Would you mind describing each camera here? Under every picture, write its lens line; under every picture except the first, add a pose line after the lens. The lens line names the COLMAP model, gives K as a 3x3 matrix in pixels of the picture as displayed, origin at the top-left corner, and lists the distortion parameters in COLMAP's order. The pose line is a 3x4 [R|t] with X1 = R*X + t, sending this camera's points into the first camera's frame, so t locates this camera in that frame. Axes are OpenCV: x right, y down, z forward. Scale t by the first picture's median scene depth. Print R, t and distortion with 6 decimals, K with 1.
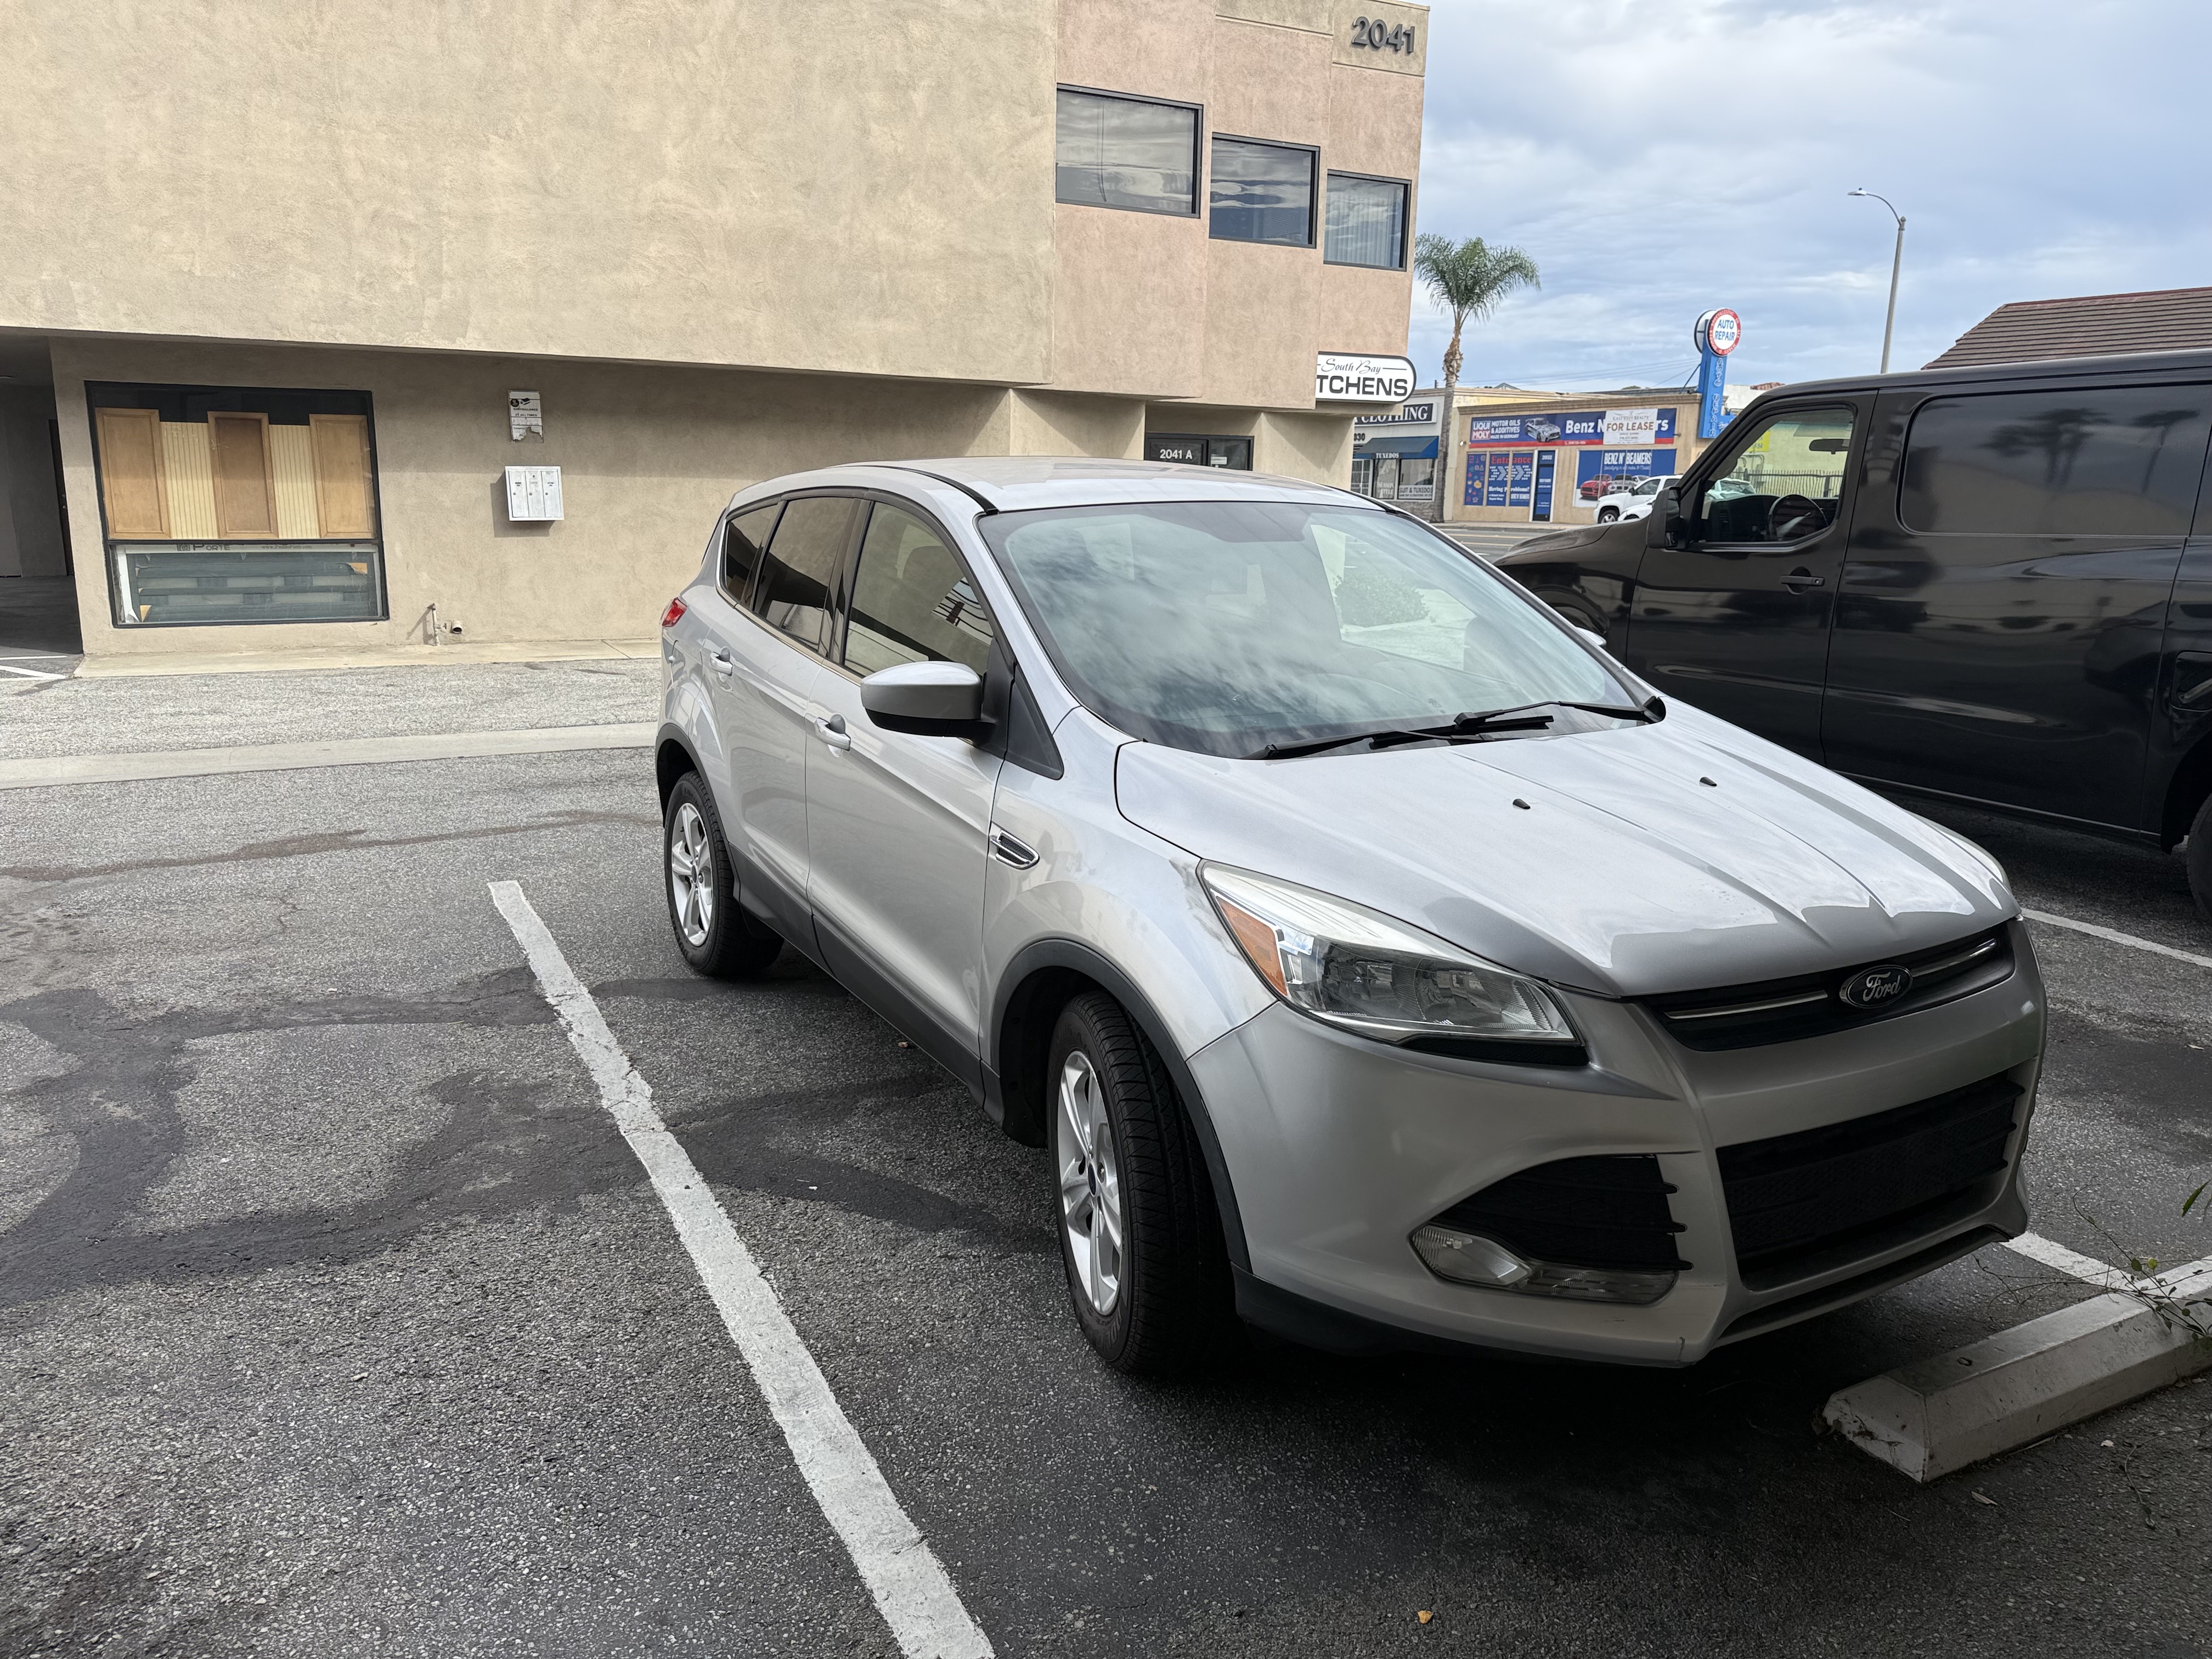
lens RADIAL K [[1555.7, 0, 1087.8], [0, 1555.7, 839.2], [0, 0, 1]] dist [0.025280, -0.036319]
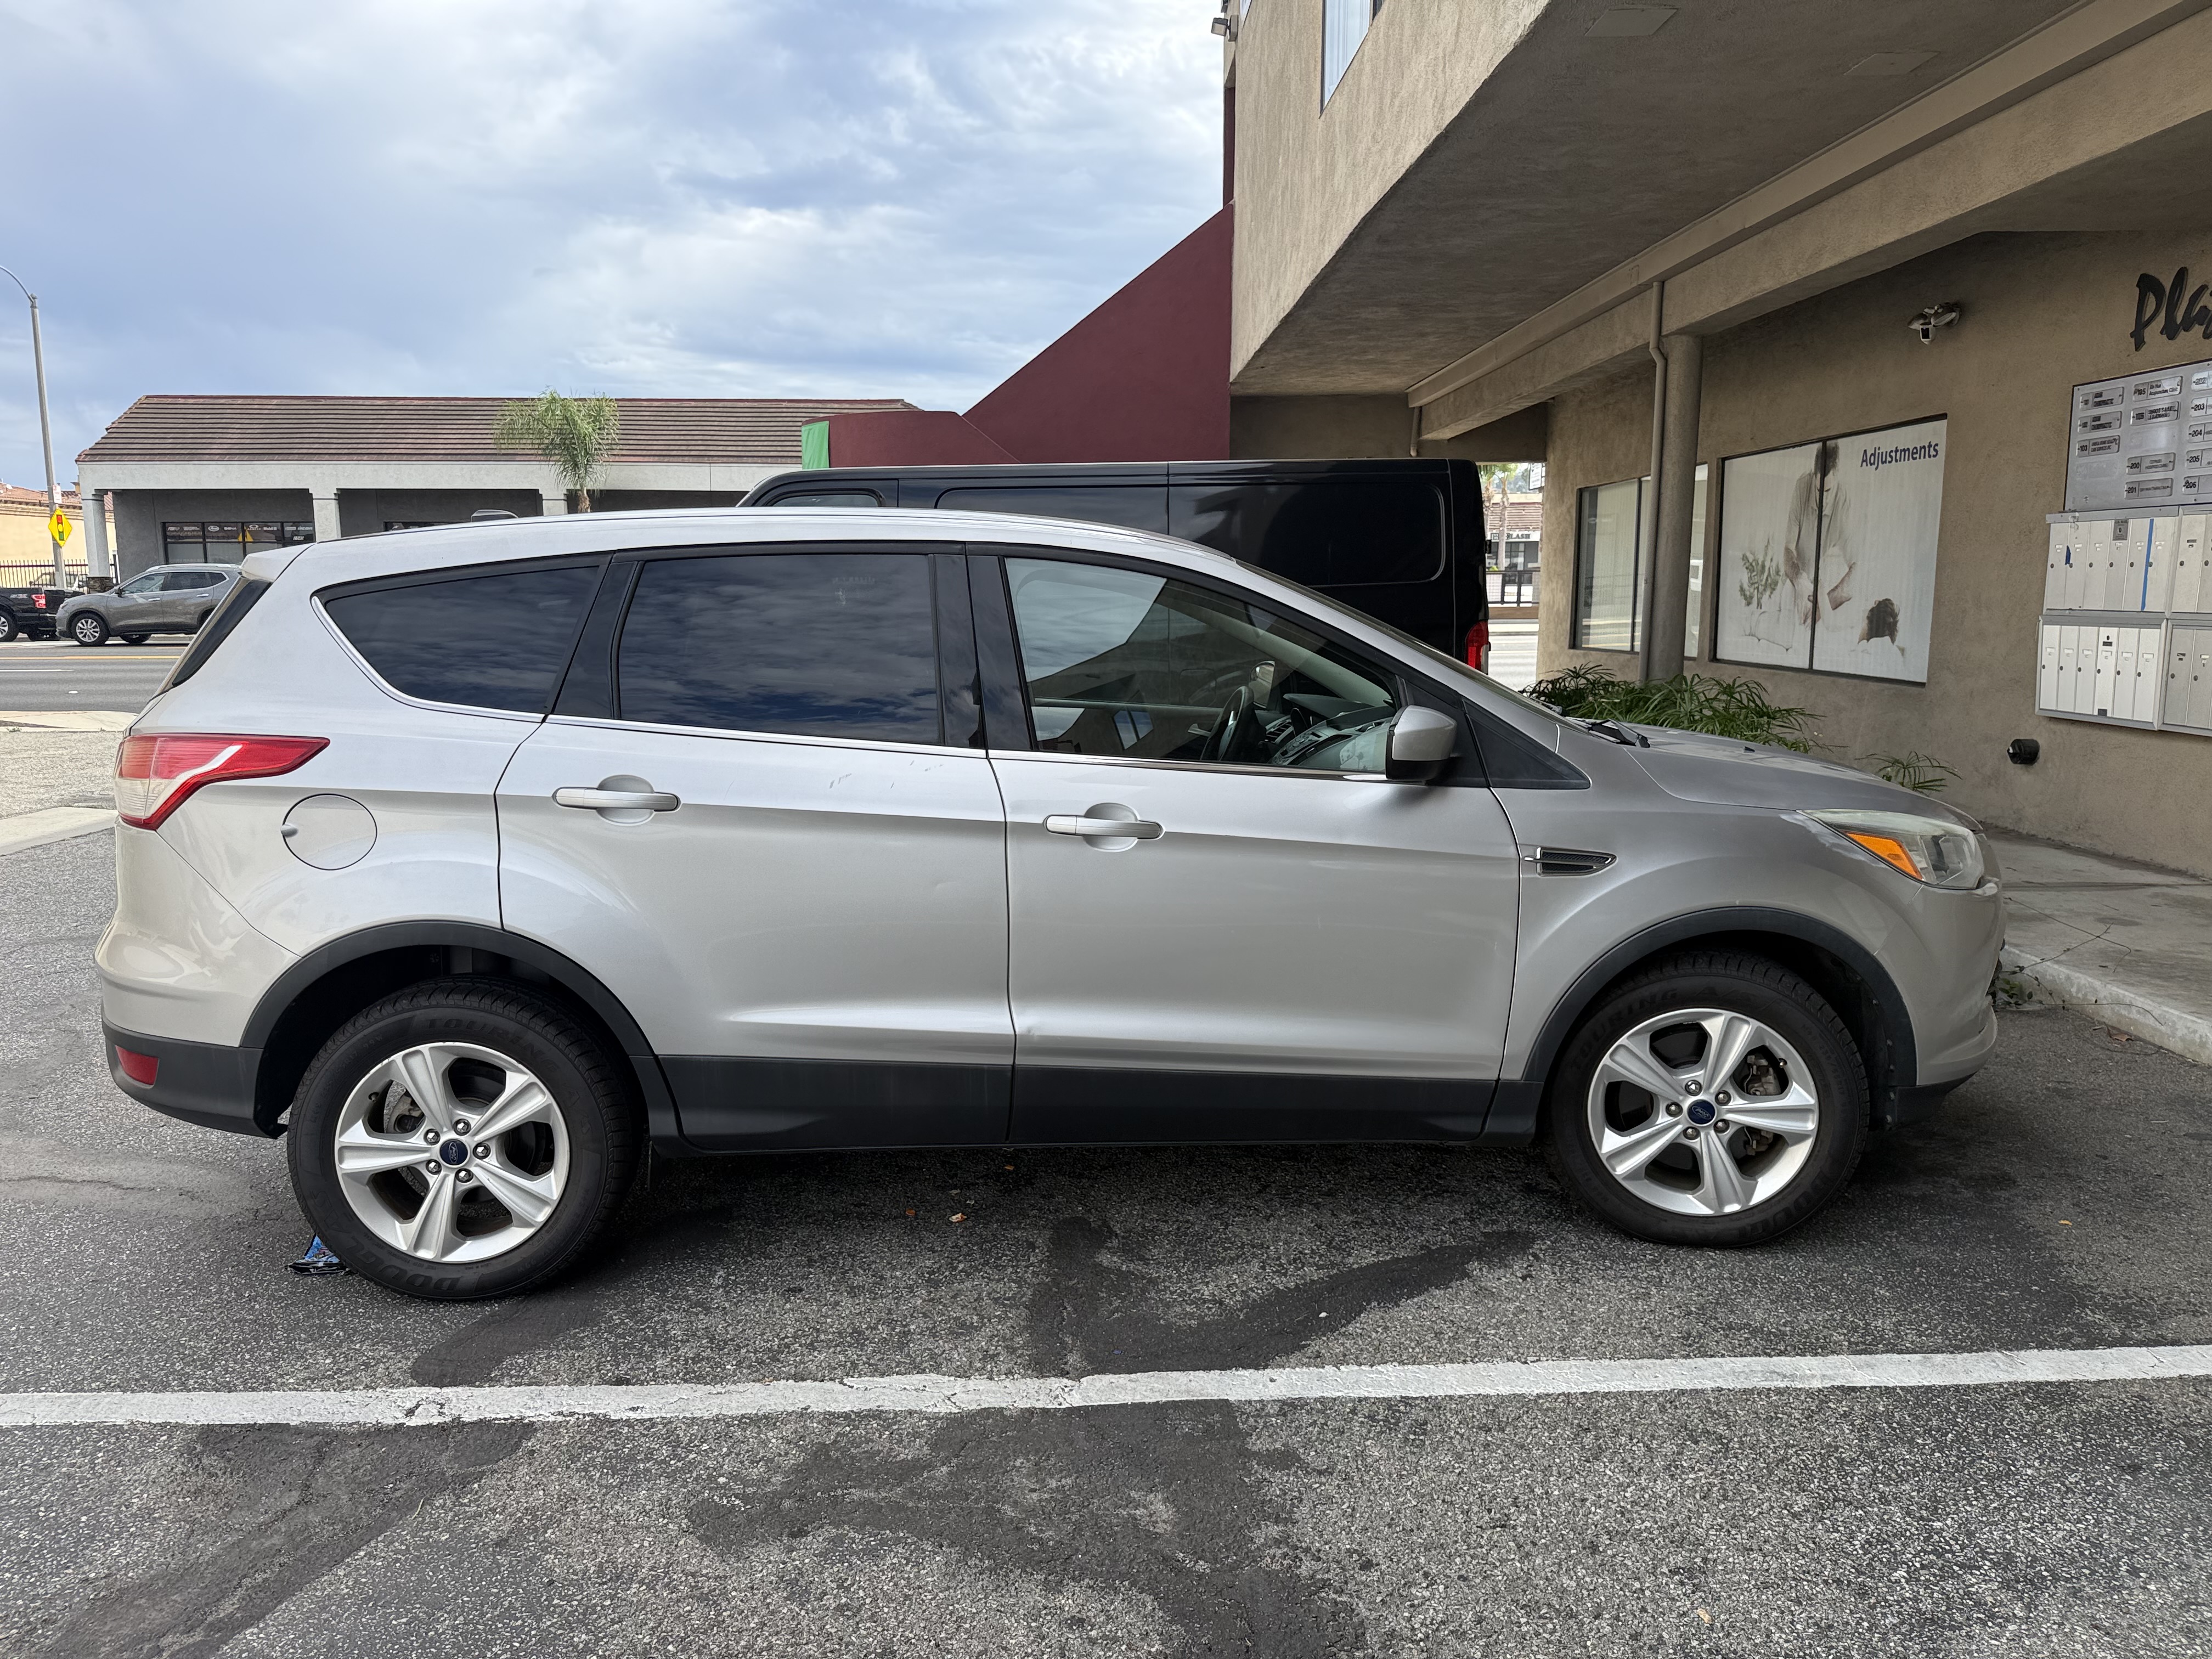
lens RADIAL K [[1555.7, 0, 1107.1], [0, 1555.7, 838.0], [0, 0, 1]] dist [0.025280, -0.036319]
pose [[0.435892, -0.157832, 0.886051, -0.272671], [0.208625, 0.975407, 0.071116, -0.036622], [-0.875485, 0.153853, 0.458100, 0.183273]]
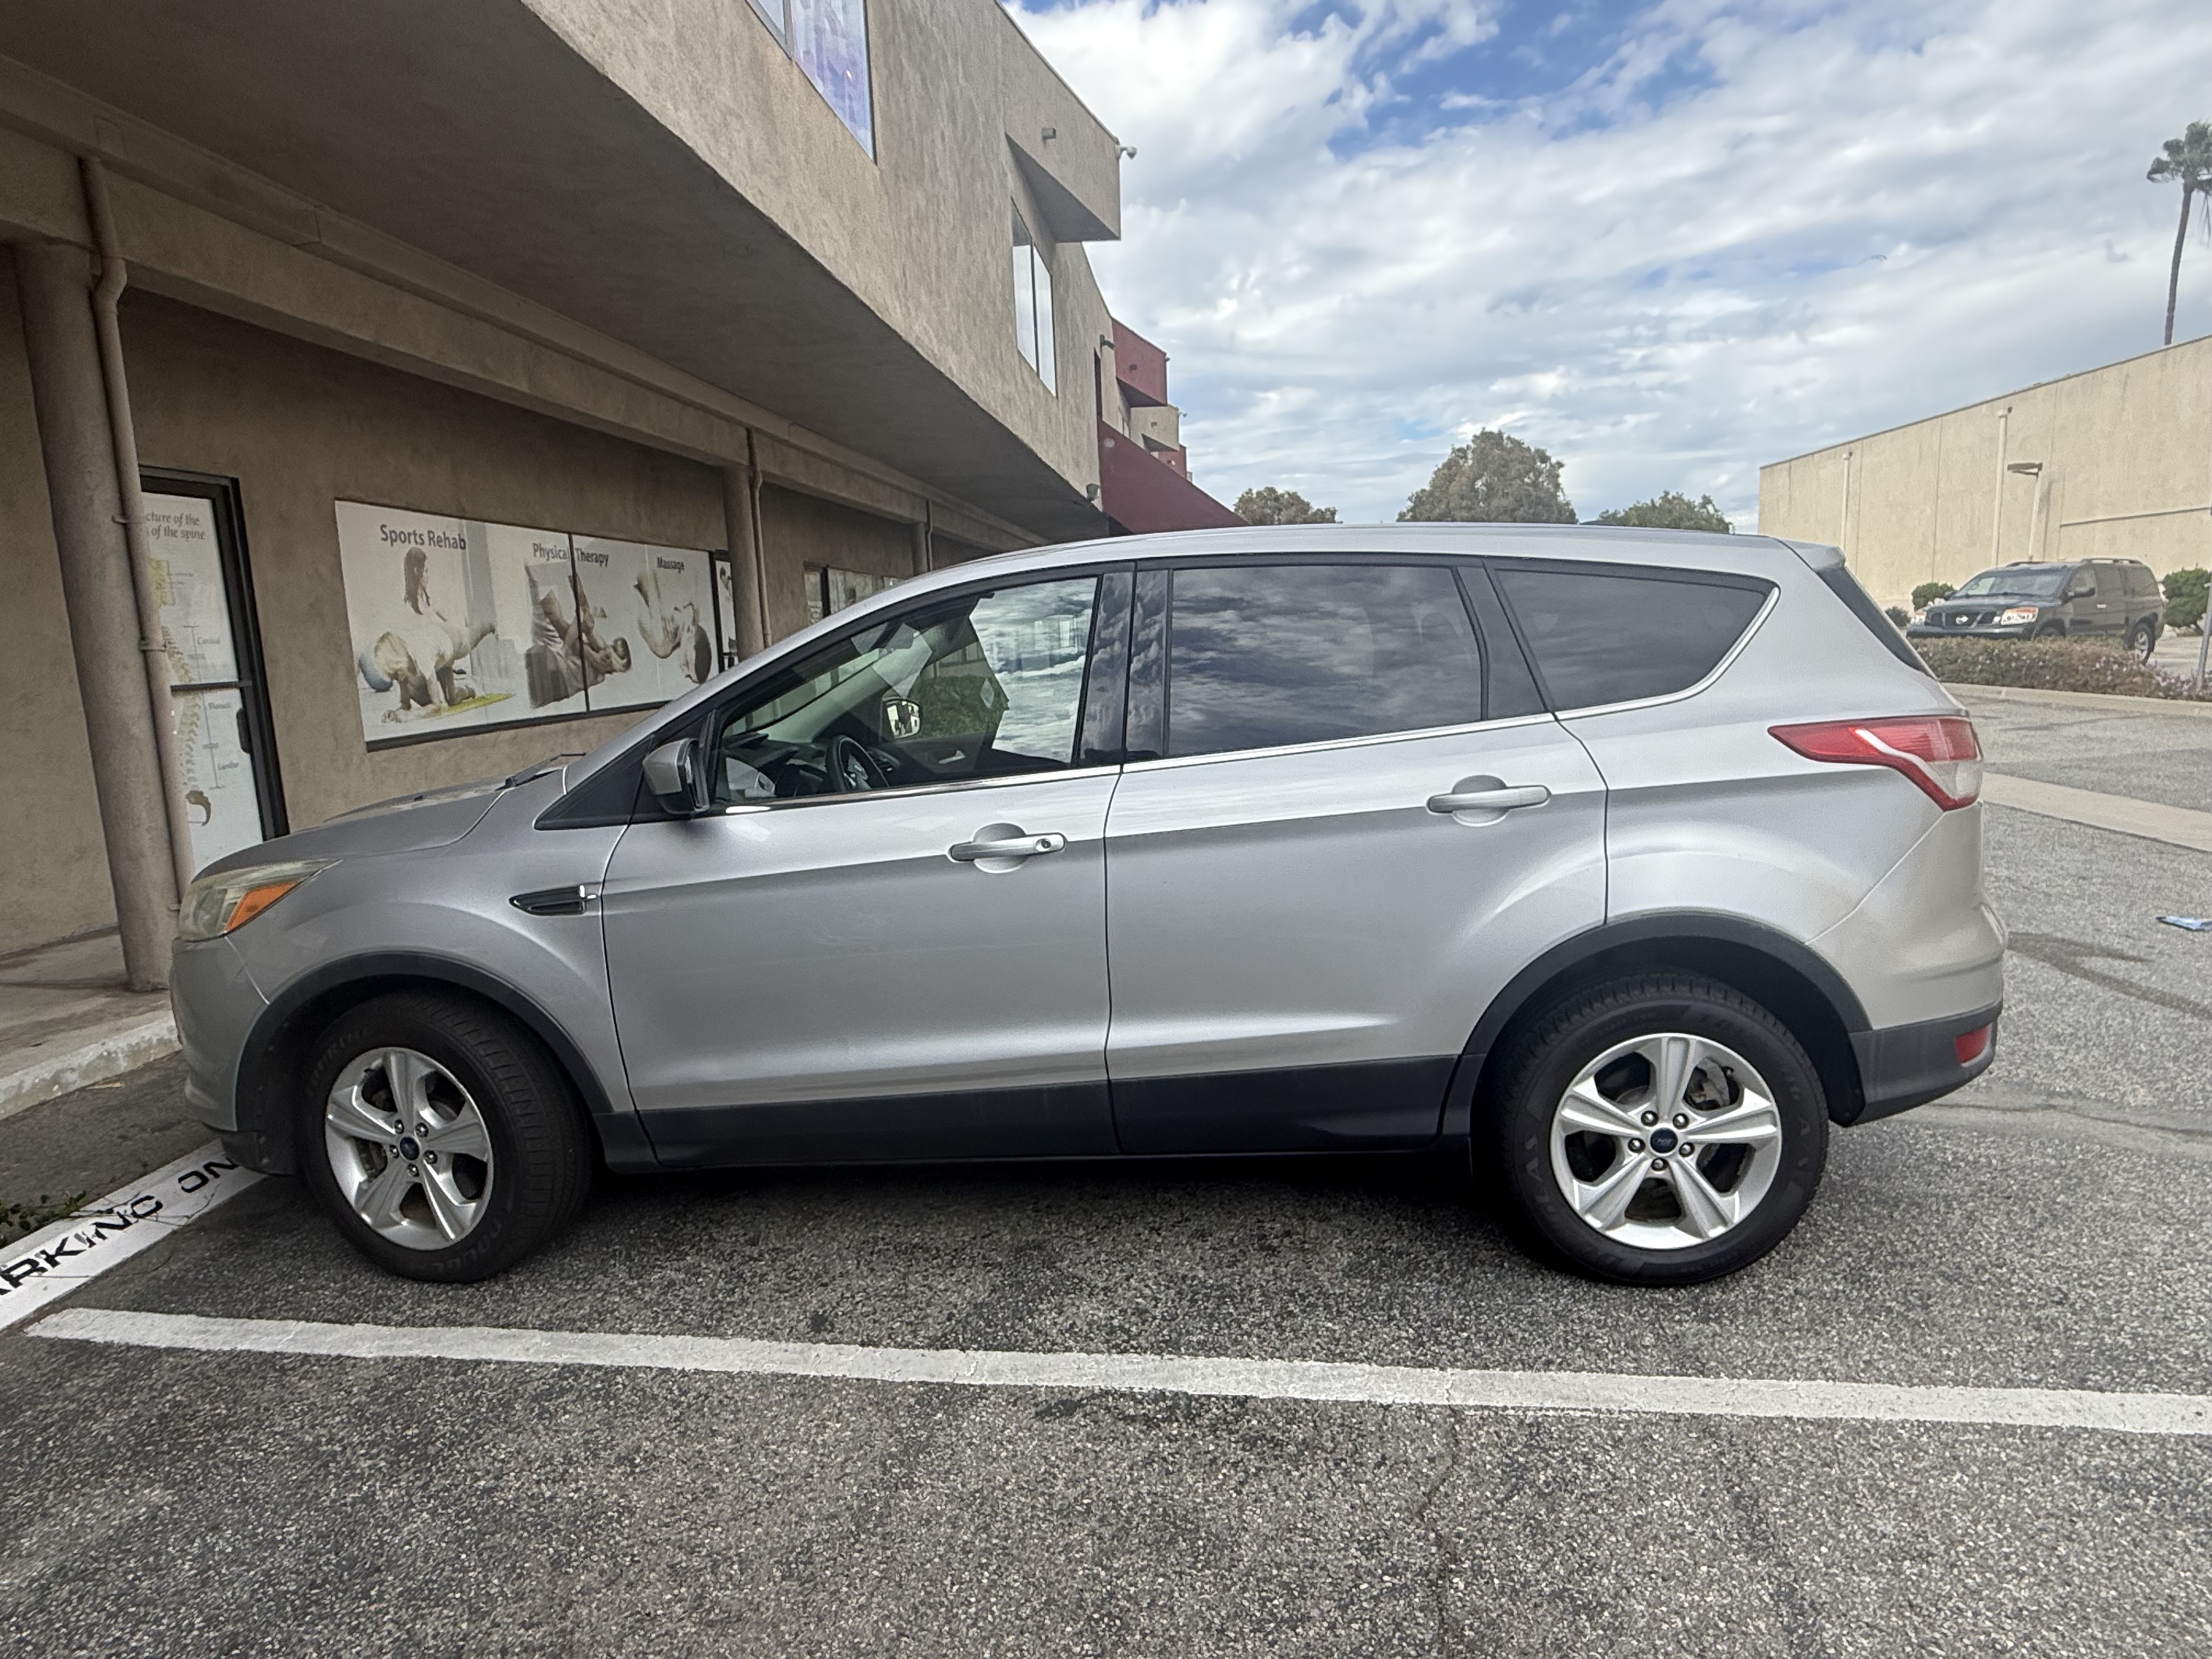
lens RADIAL K [[1267.1, 0, 1110.5], [0, 1267.1, 833.5], [0, 0, 1]] dist [-0.003877, 0.001482]
pose [[-0.542001, 0.138705, -0.828852, 0.234845], [-0.156047, 0.952522, 0.261442, -0.093799], [0.825763, 0.271041, -0.494623, 0.481534]]
